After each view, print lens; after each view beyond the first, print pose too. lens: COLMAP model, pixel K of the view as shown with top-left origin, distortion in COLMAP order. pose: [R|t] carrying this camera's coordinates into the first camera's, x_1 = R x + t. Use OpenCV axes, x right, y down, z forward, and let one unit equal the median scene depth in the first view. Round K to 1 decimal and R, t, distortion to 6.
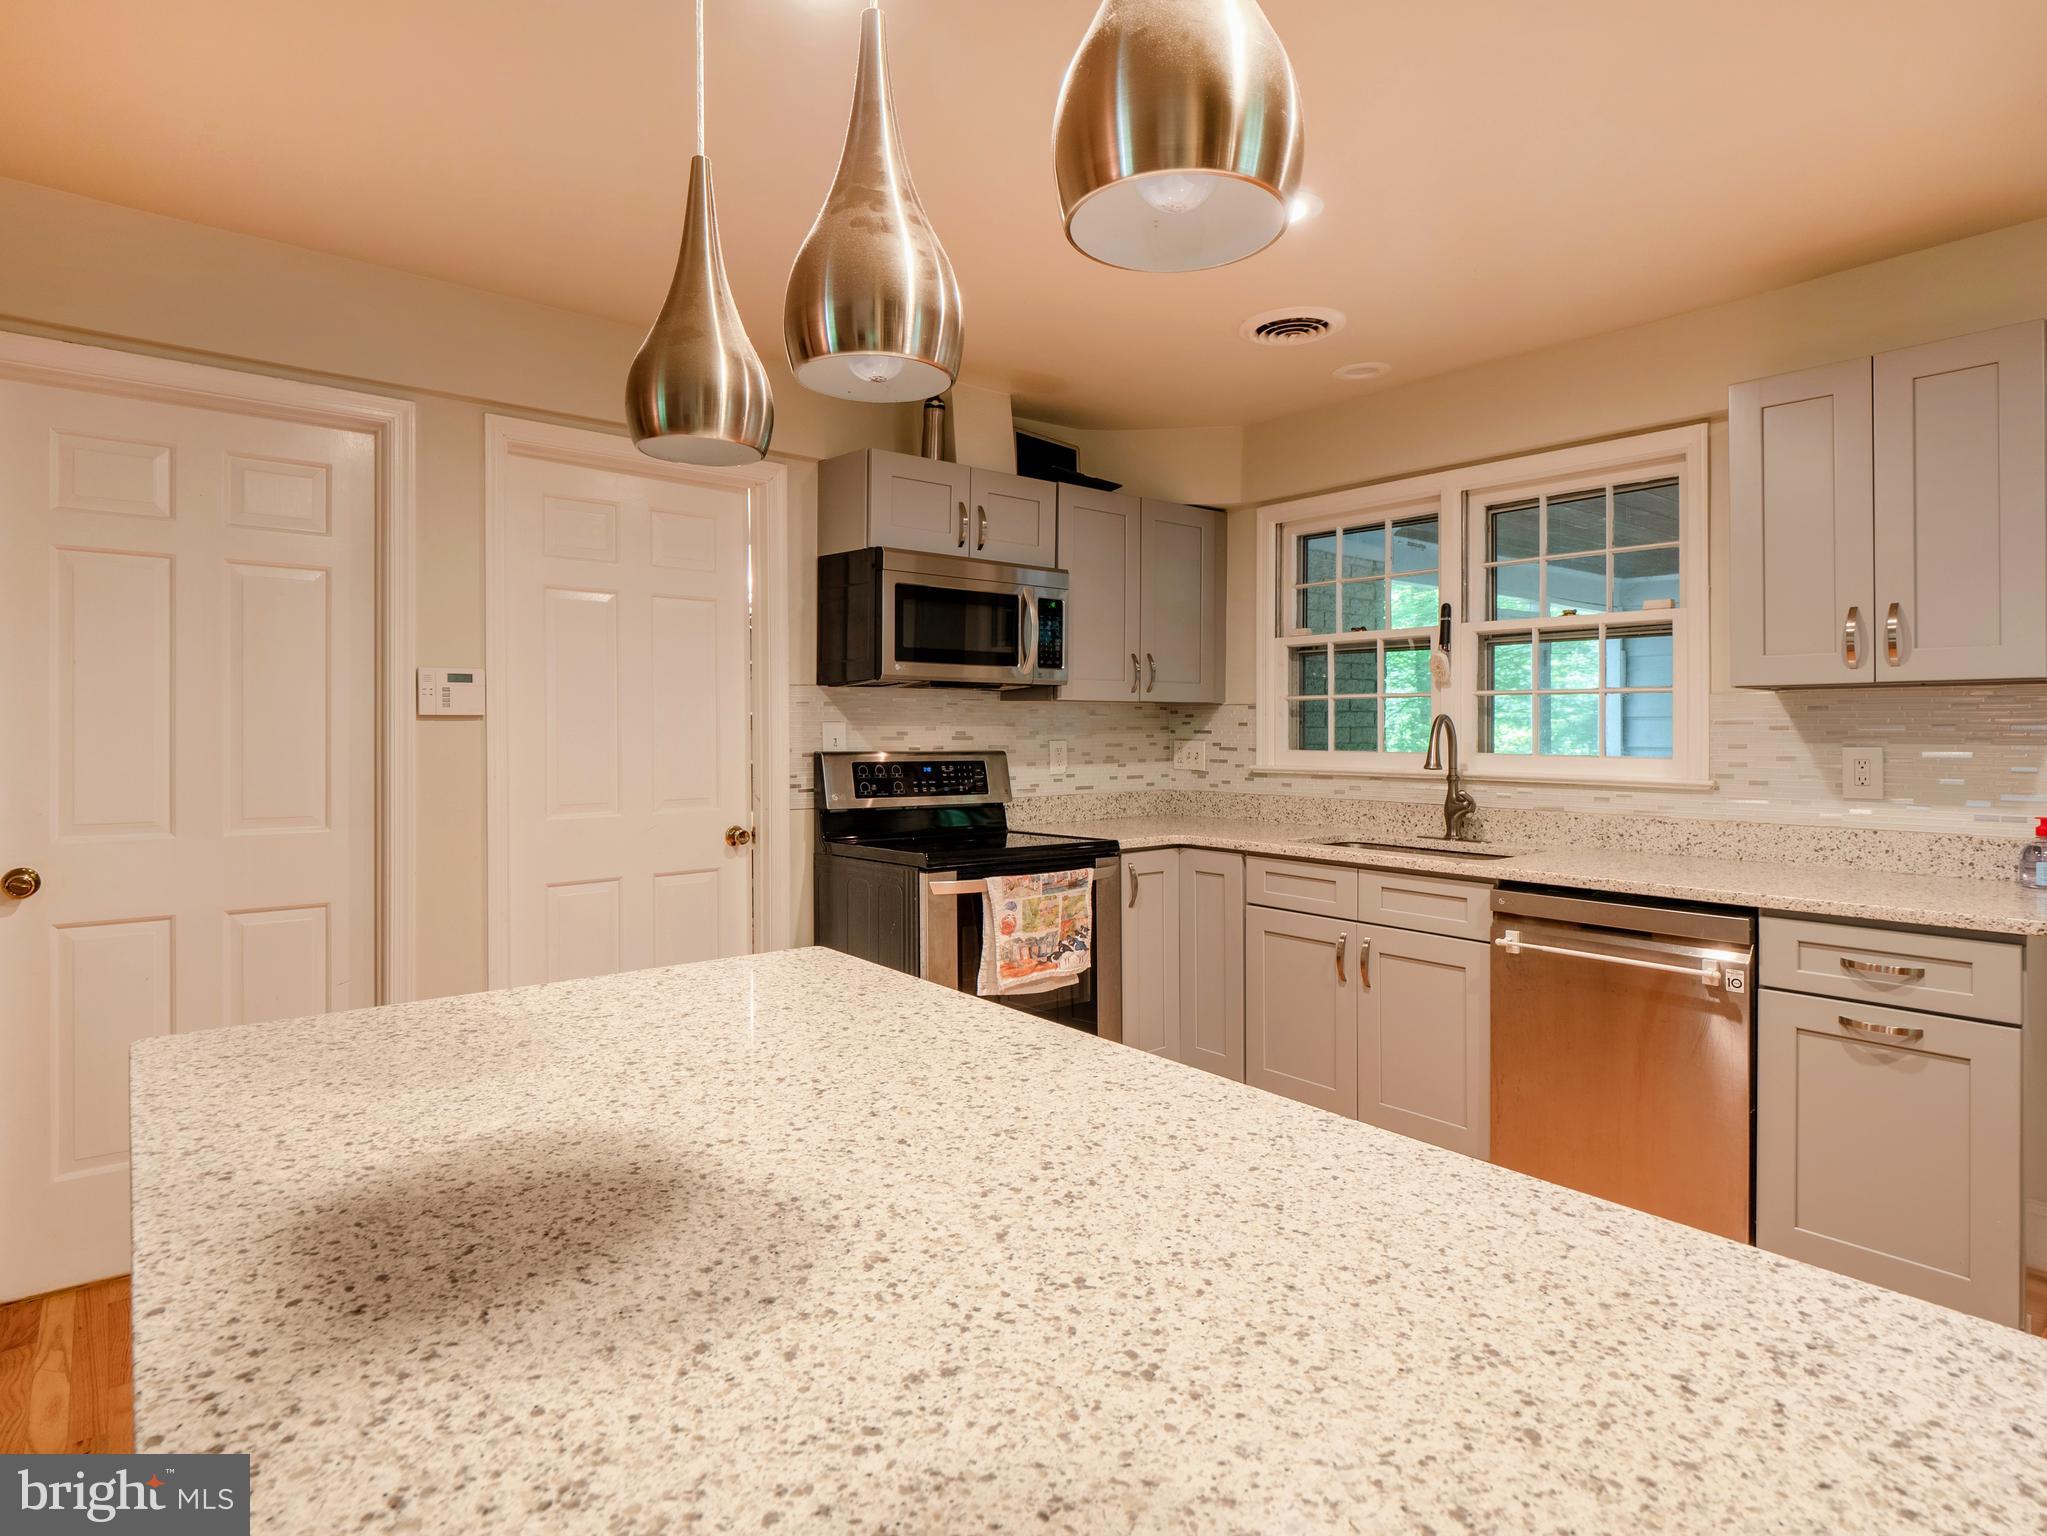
lens RADIAL K [[1115.1, 0, 1030.0], [0, 1115.1, 723.4], [0, 0, 1]] dist [-0.000655, -0.004839]
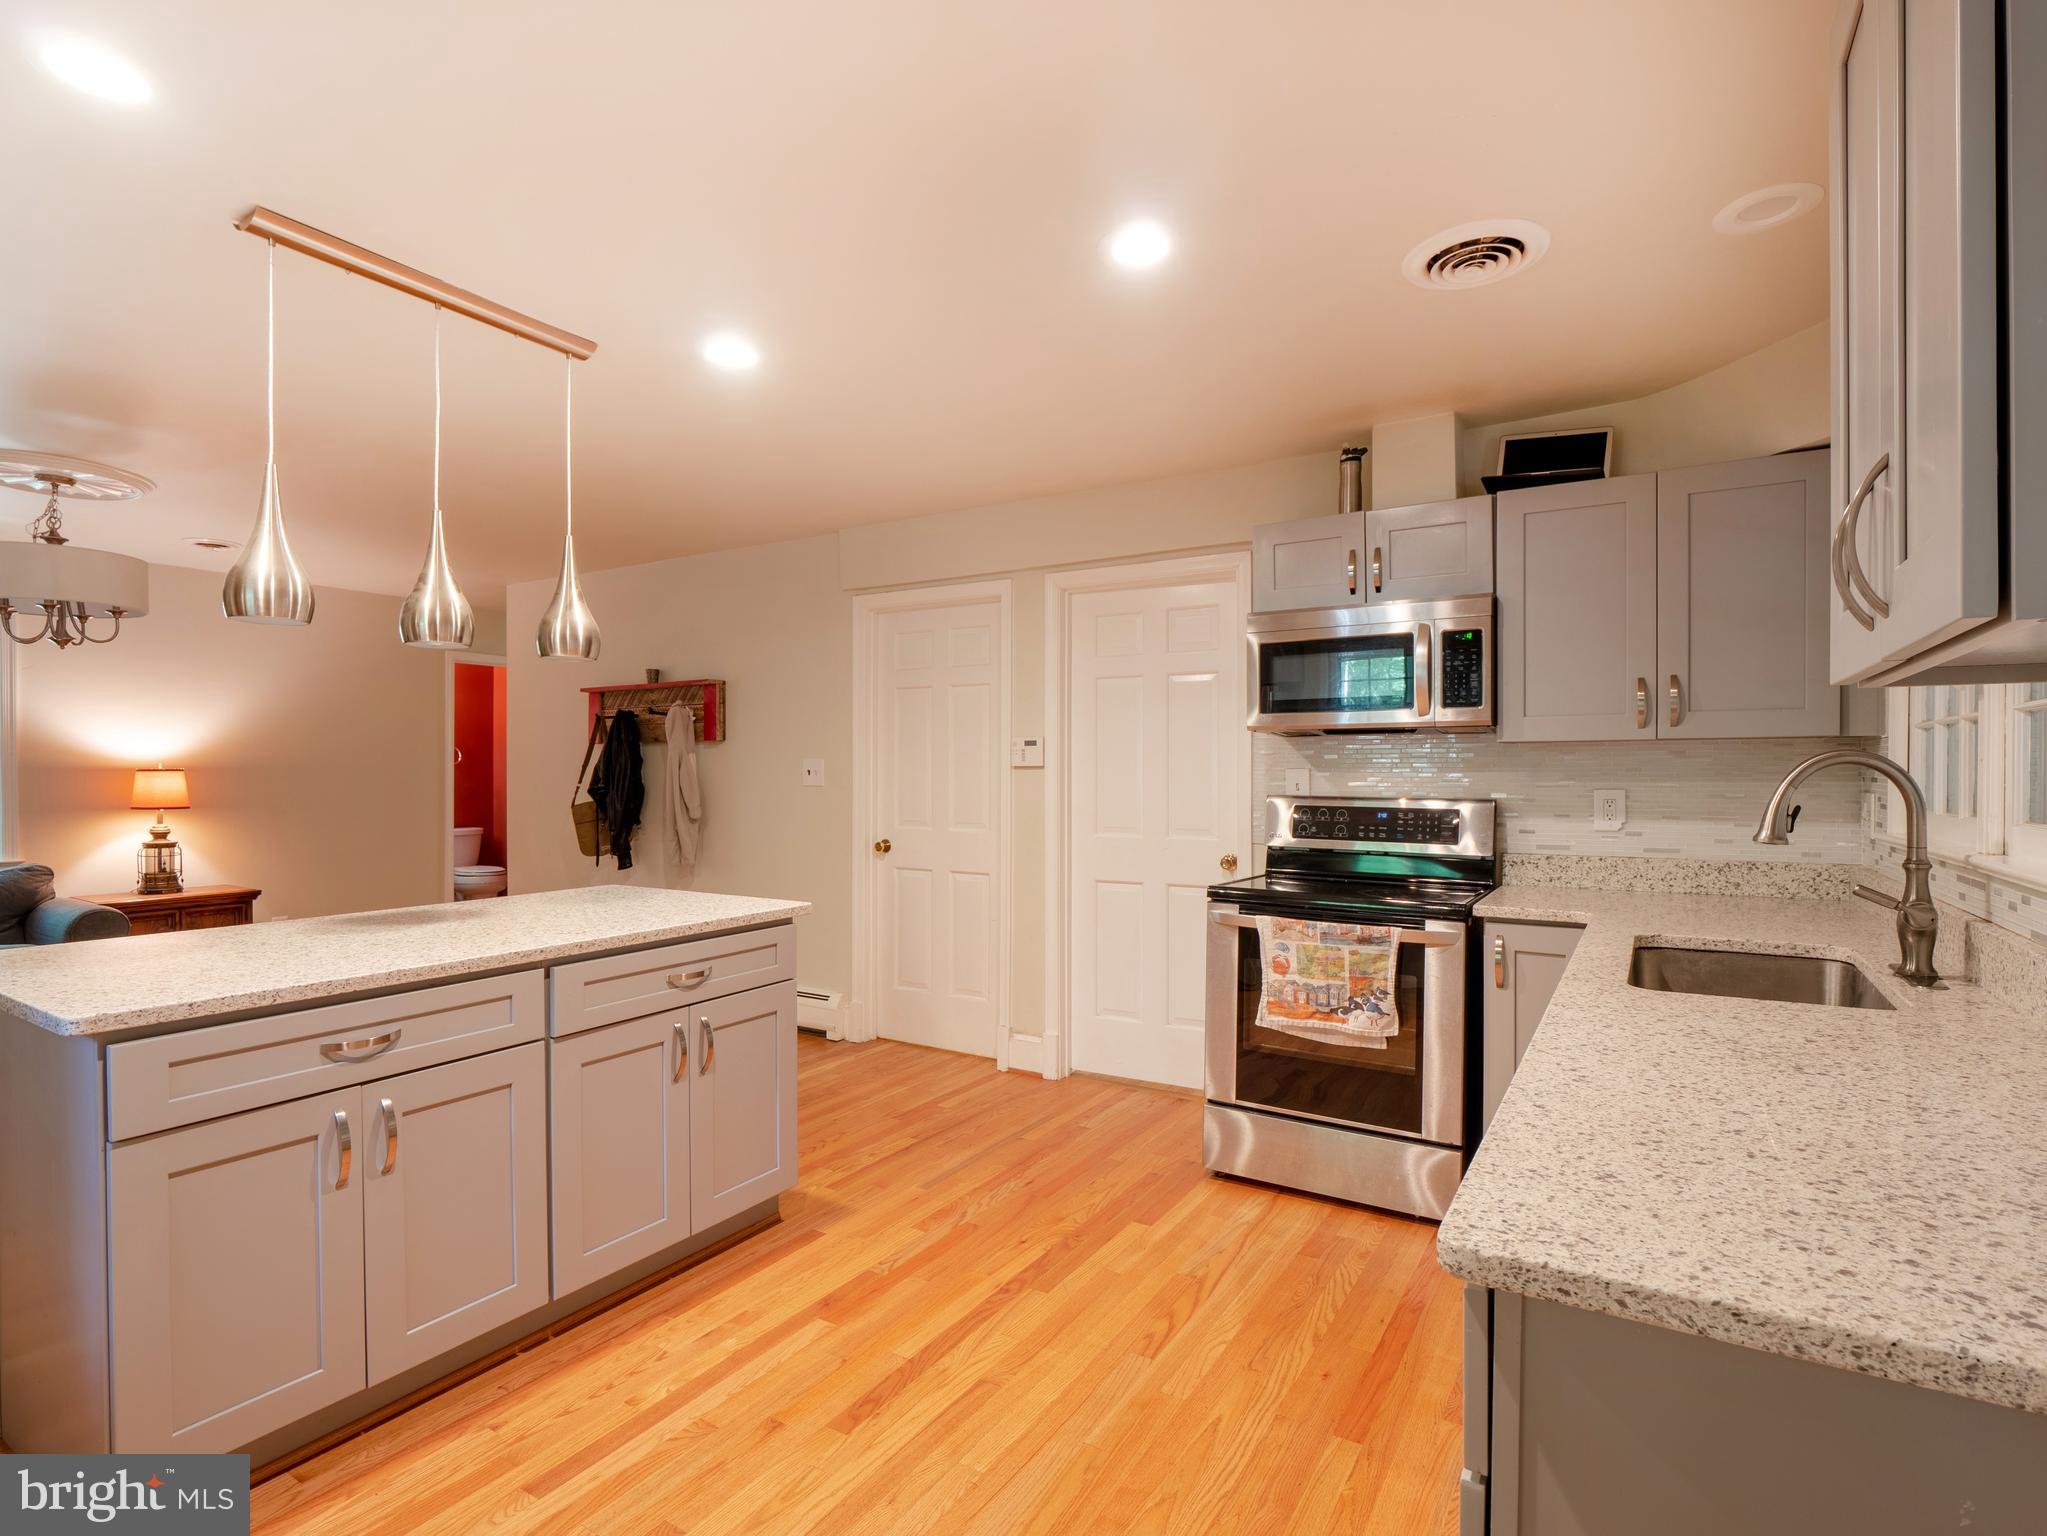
lens RADIAL K [[1008.5, 0, 1029.6], [0, 1008.5, 778.2], [0, 0, 1]] dist [-0.009270, -0.004830]
pose [[0.319322, 0.002665, -0.947642, 0.744264], [0.002135, 0.999991, 0.003531, 0.004026], [0.947644, -0.003151, 0.319314, 0.454838]]
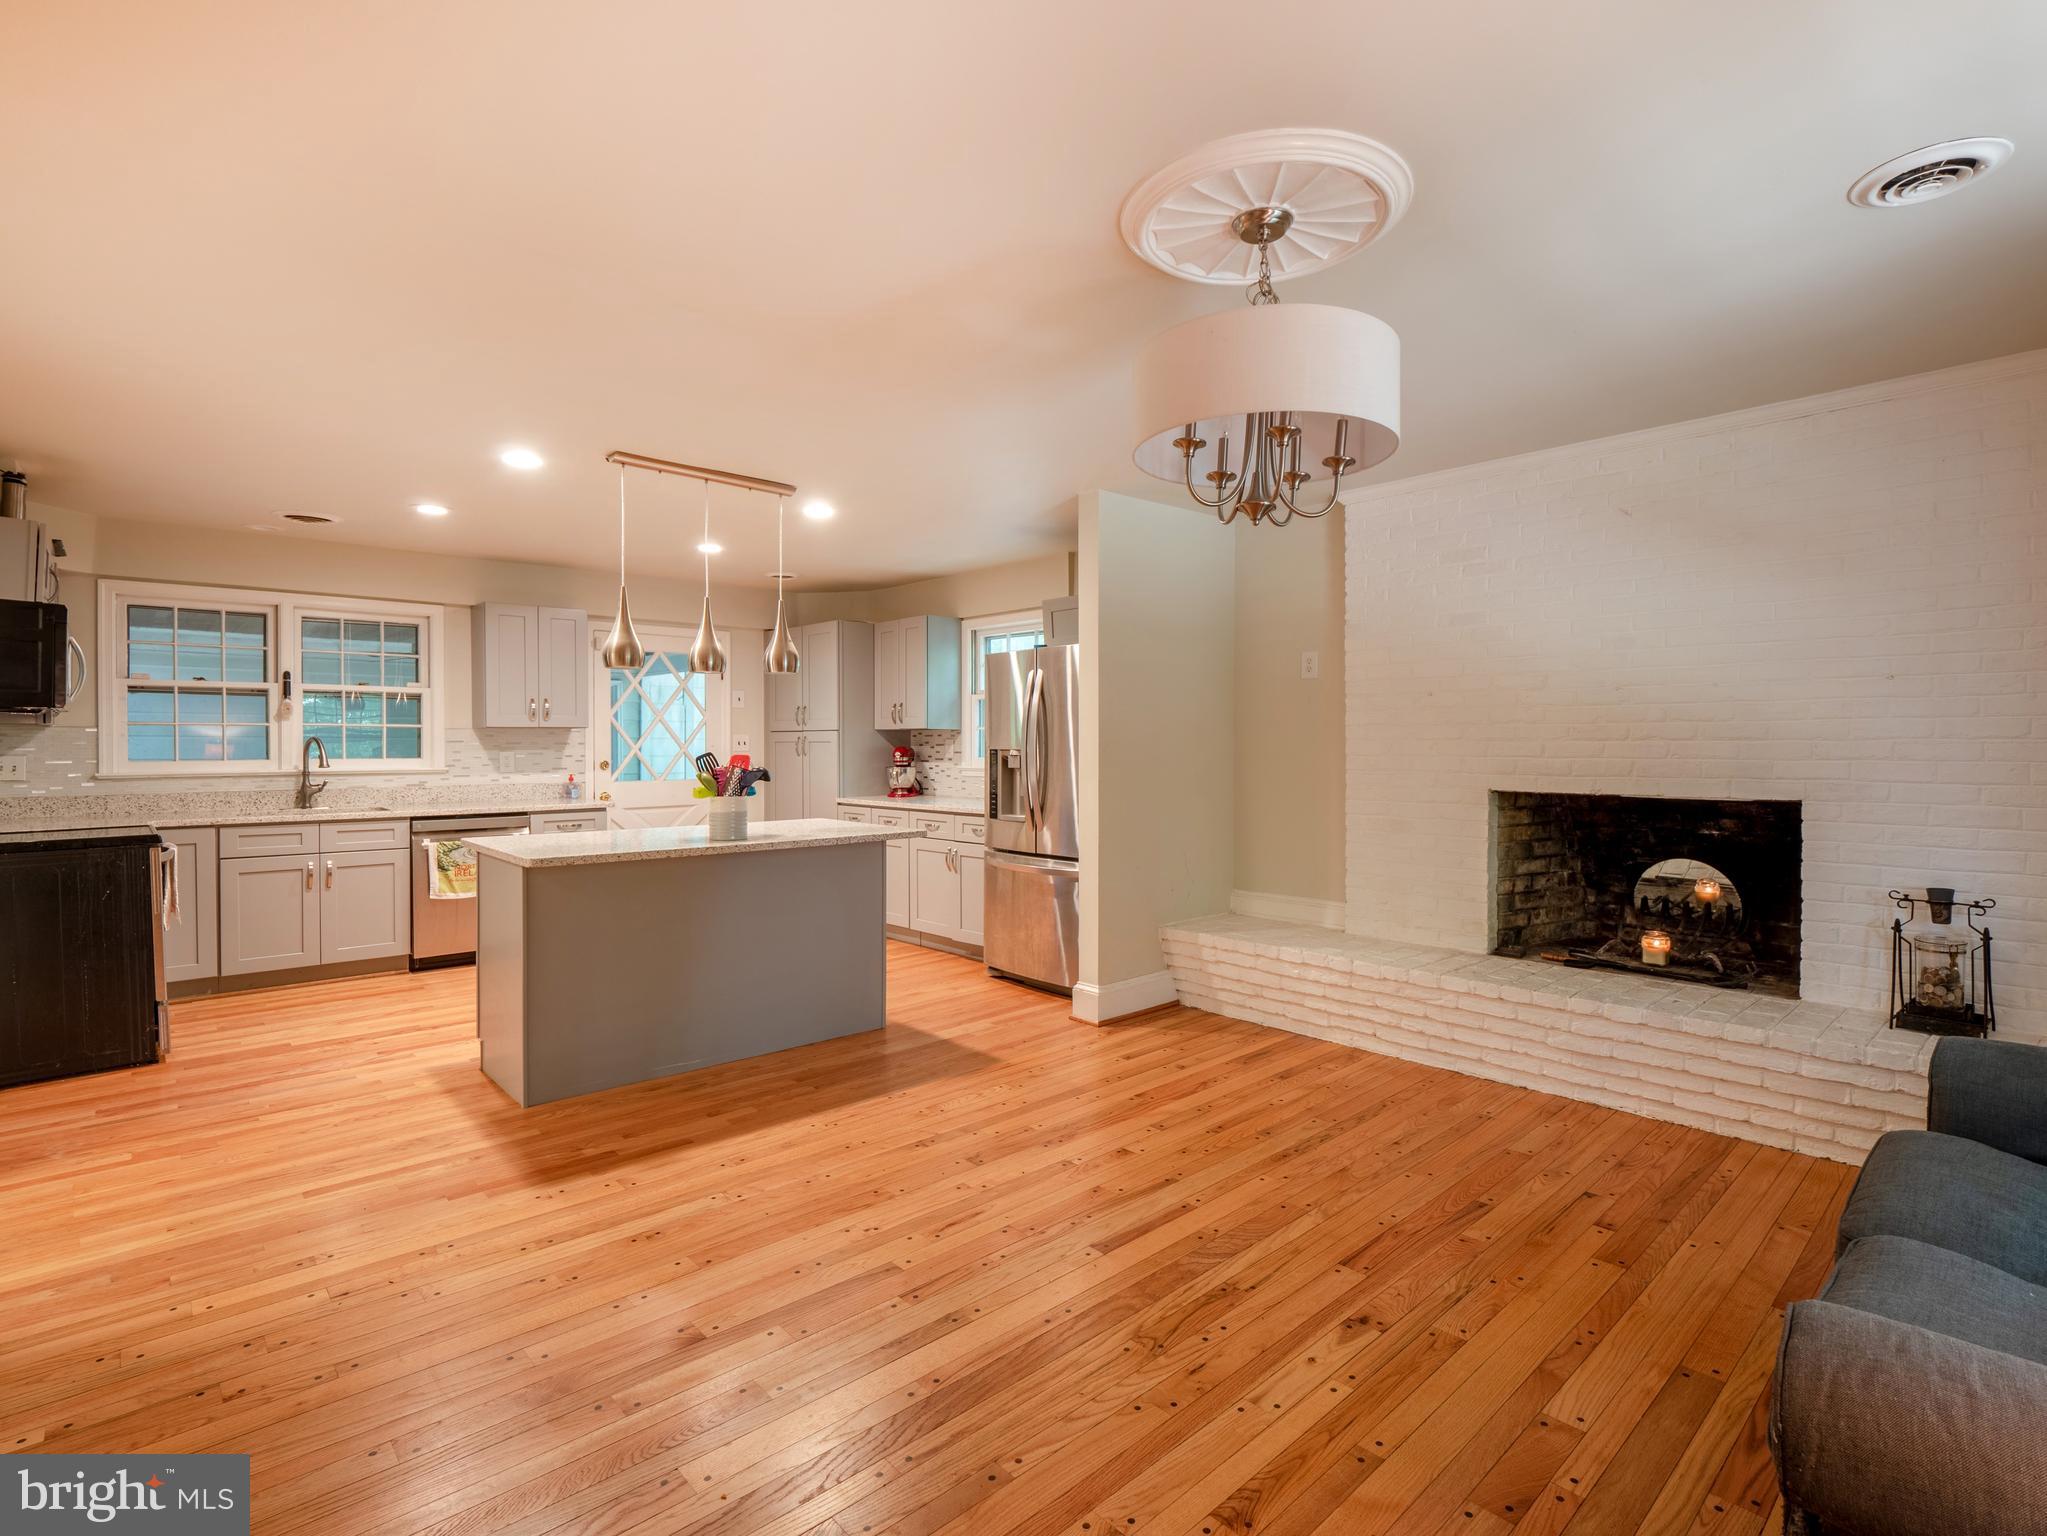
lens RADIAL K [[1008.5, 0, 1021.9], [0, 1008.5, 740.2], [0, 0, 1]] dist [-0.009270, -0.004830]
pose [[-0.040951, 0.000366, 0.999161, -1.307774], [-0.001956, 0.999998, -0.000446, -0.004679], [-0.999159, -0.001973, -0.040951, -0.055061]]
